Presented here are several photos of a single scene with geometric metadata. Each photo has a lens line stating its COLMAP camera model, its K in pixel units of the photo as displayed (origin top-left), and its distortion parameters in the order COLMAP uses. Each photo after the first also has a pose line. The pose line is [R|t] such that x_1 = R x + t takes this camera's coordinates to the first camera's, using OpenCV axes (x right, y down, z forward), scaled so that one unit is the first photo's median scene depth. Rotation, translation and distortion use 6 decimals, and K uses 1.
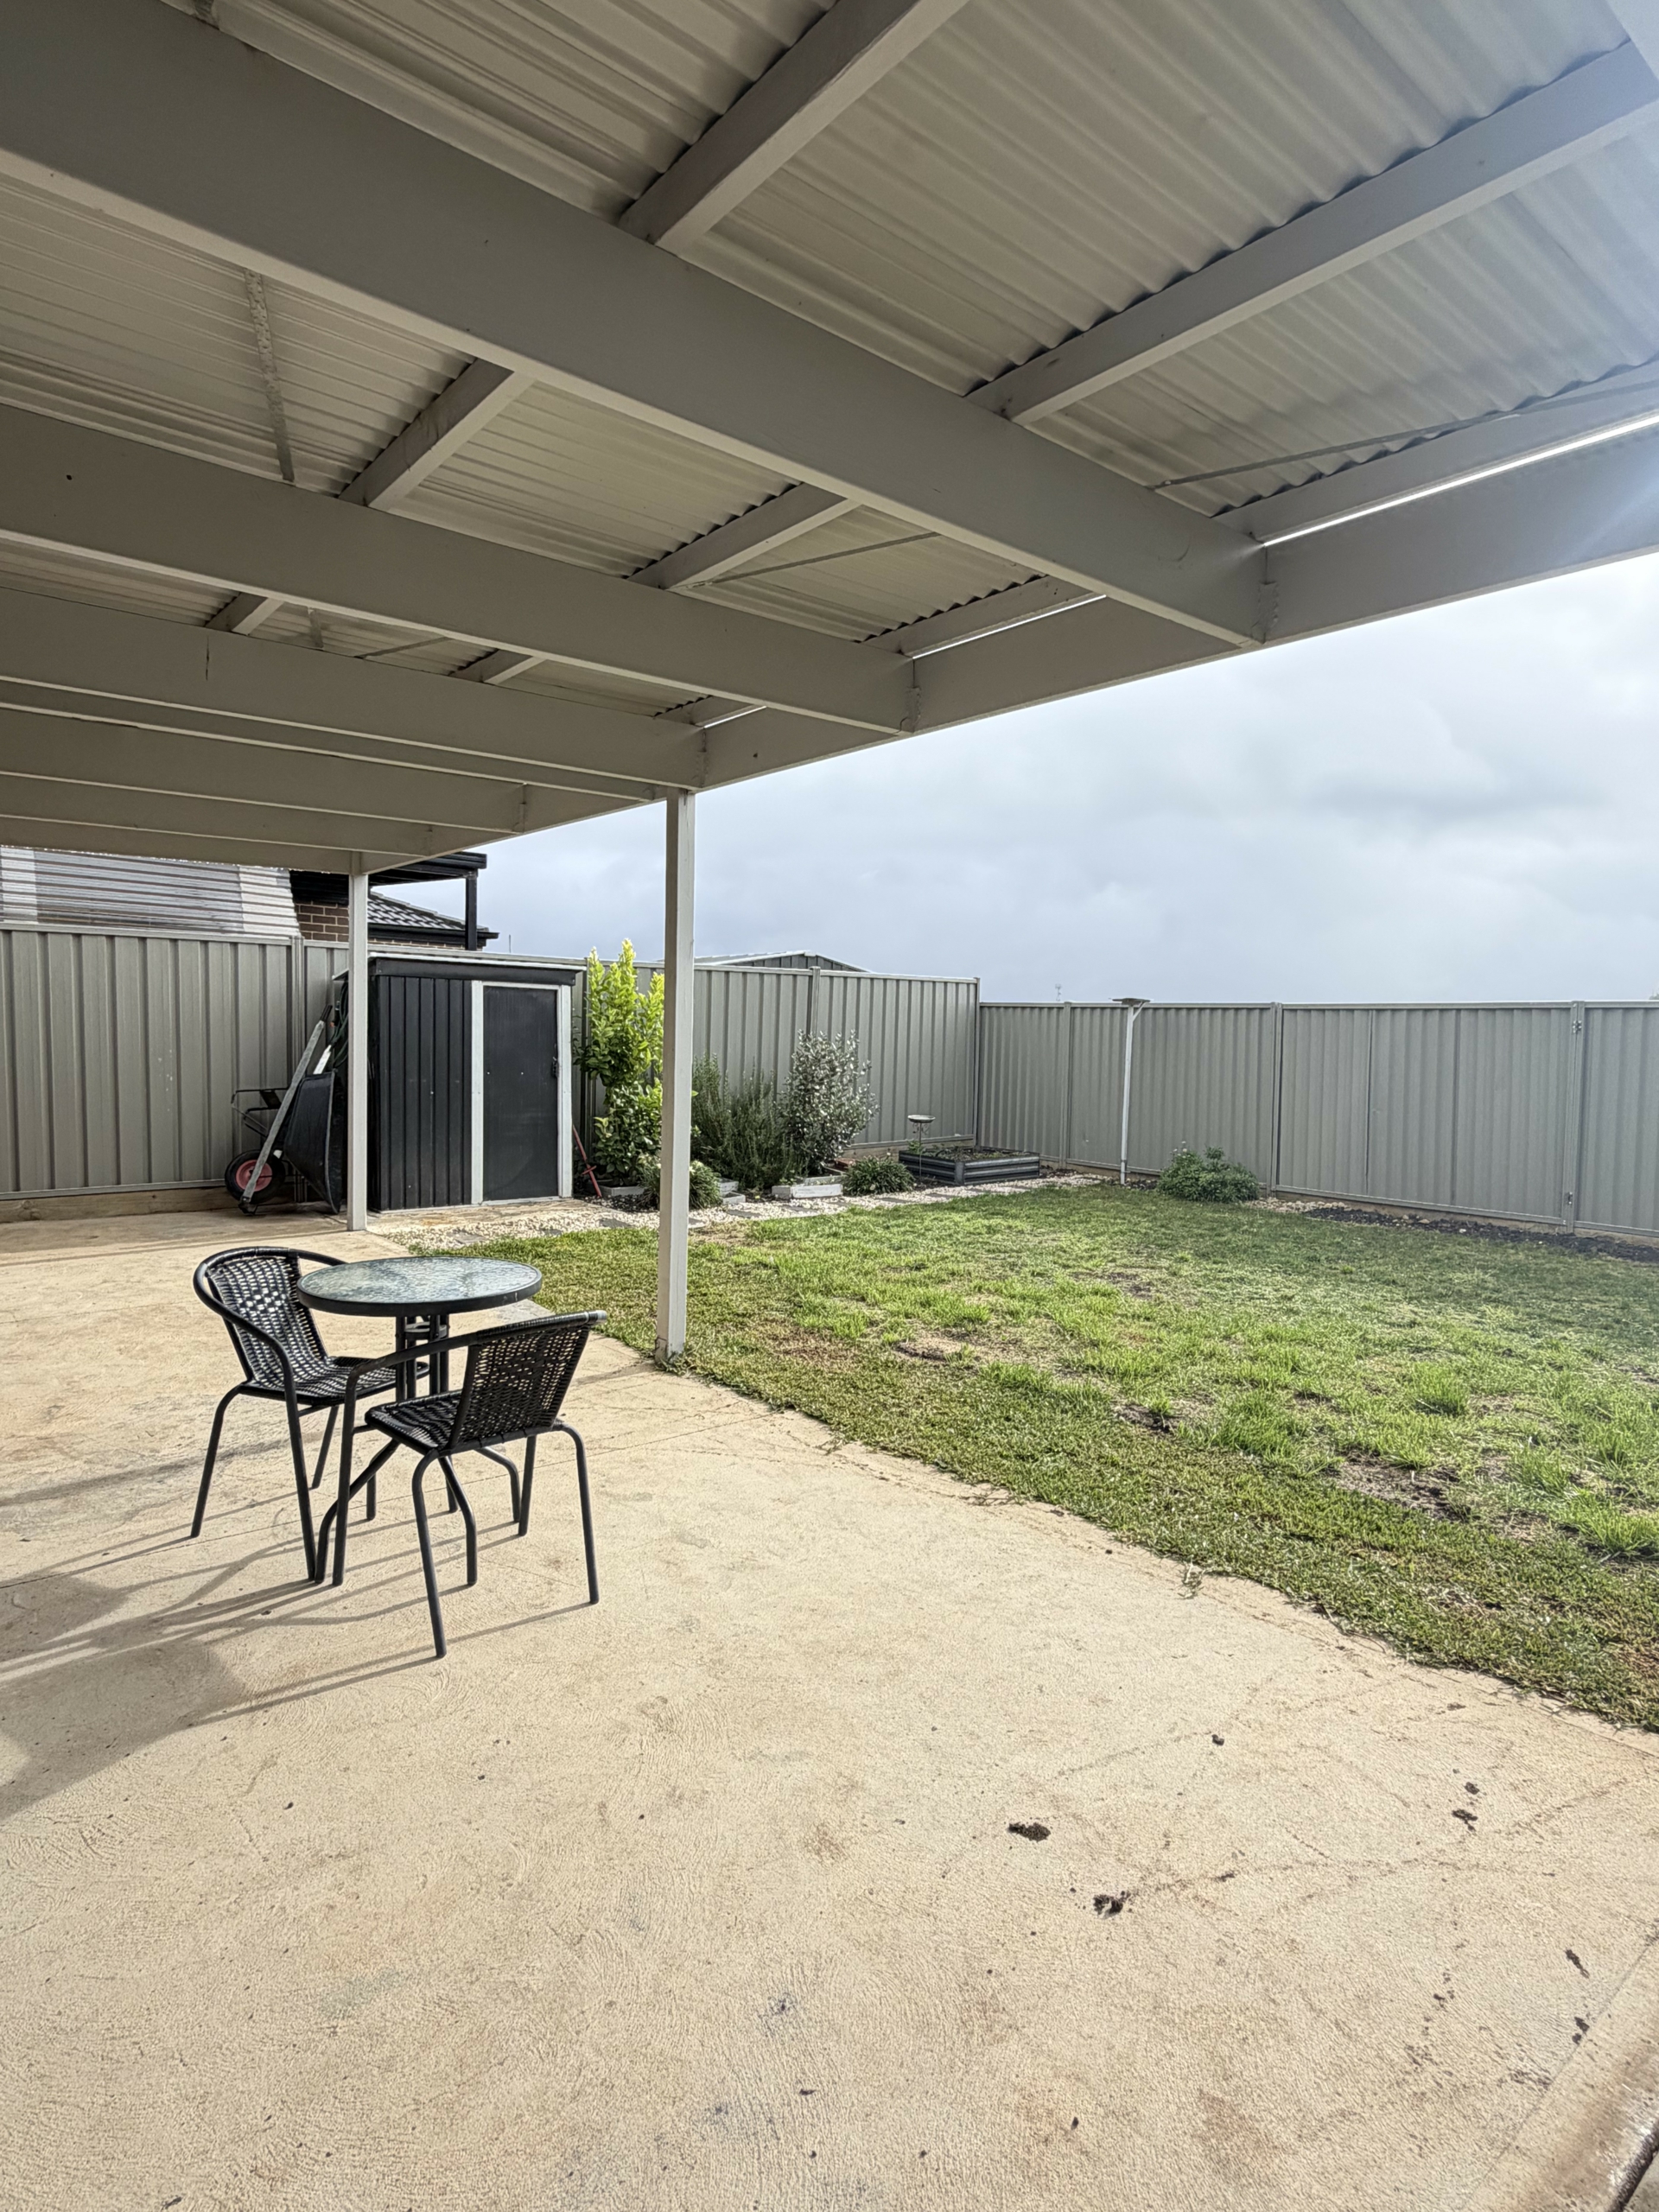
lens RADIAL K [[1217.0, 0, 833.1], [0, 1217.0, 1106.7], [0, 0, 1]] dist [0.000427, 0.001756]
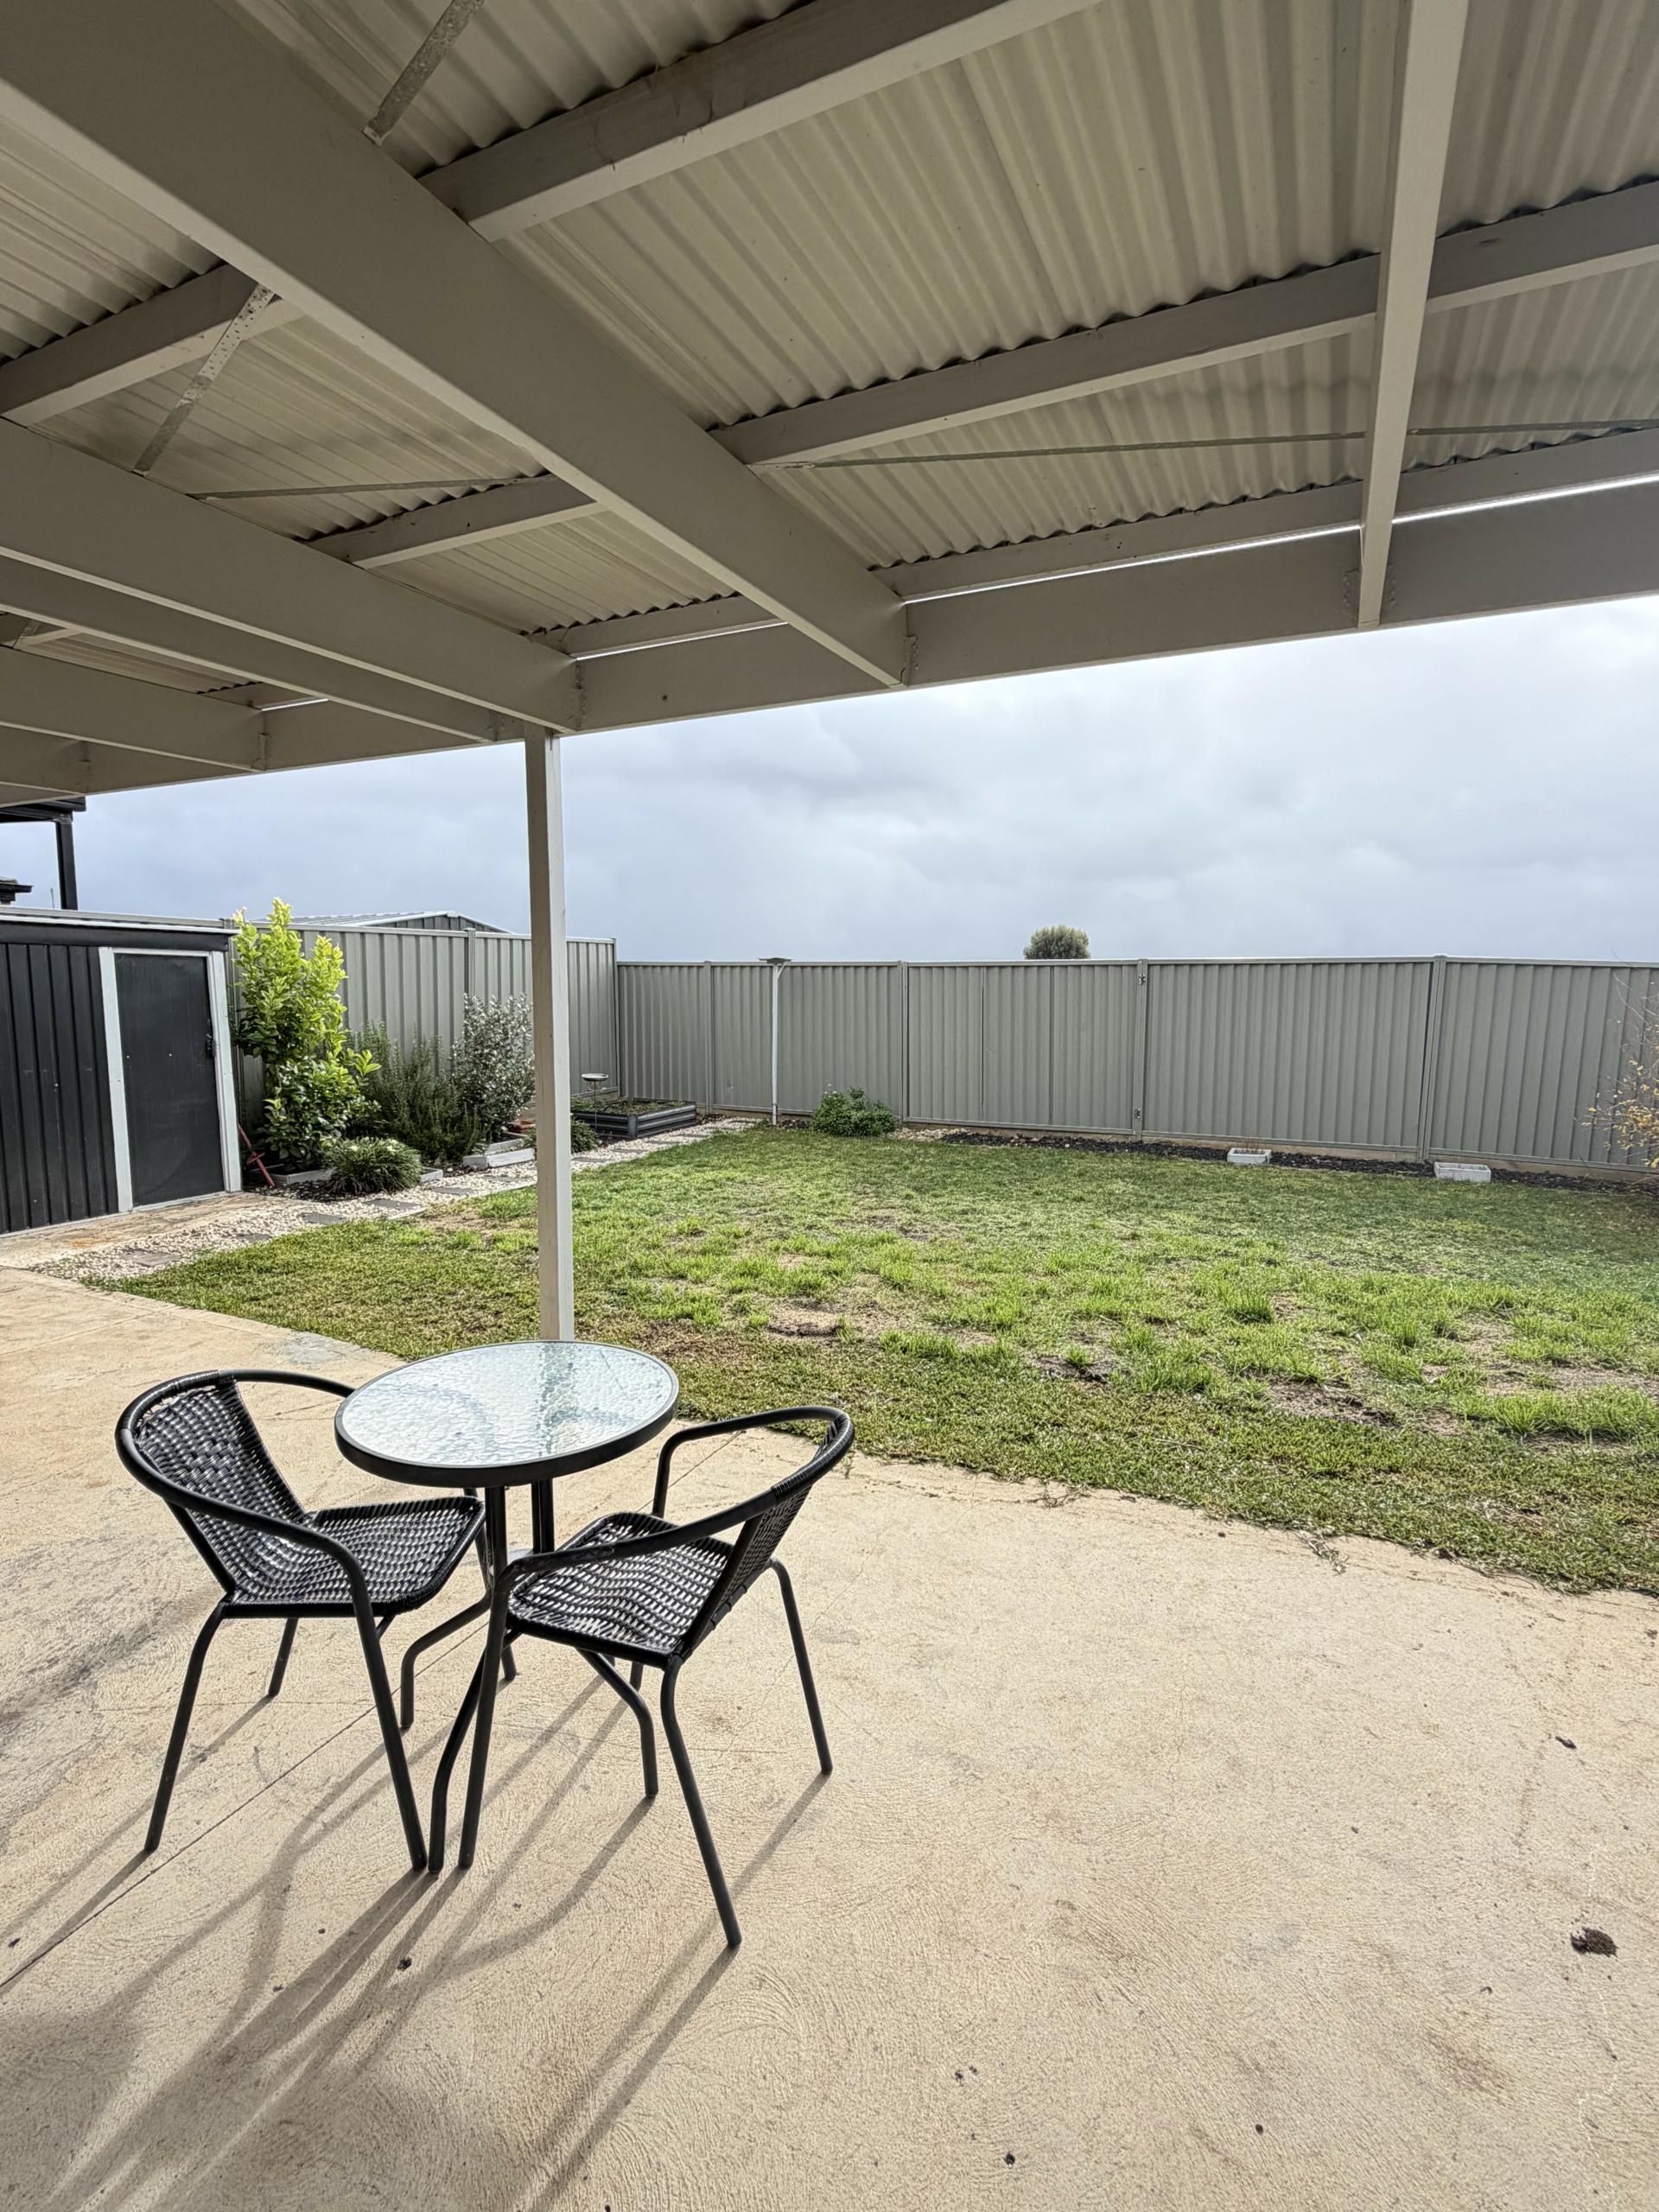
lens RADIAL K [[1050.1, 0, 828.1], [0, 1050.1, 1100.5], [0, 0, 1]] dist [0.001008, -0.001697]
pose [[0.906931, -0.066204, 0.416044, -0.147130], [0.043689, 0.997030, 0.063419, -0.022382], [-0.419007, -0.039340, 0.907130, 0.131354]]
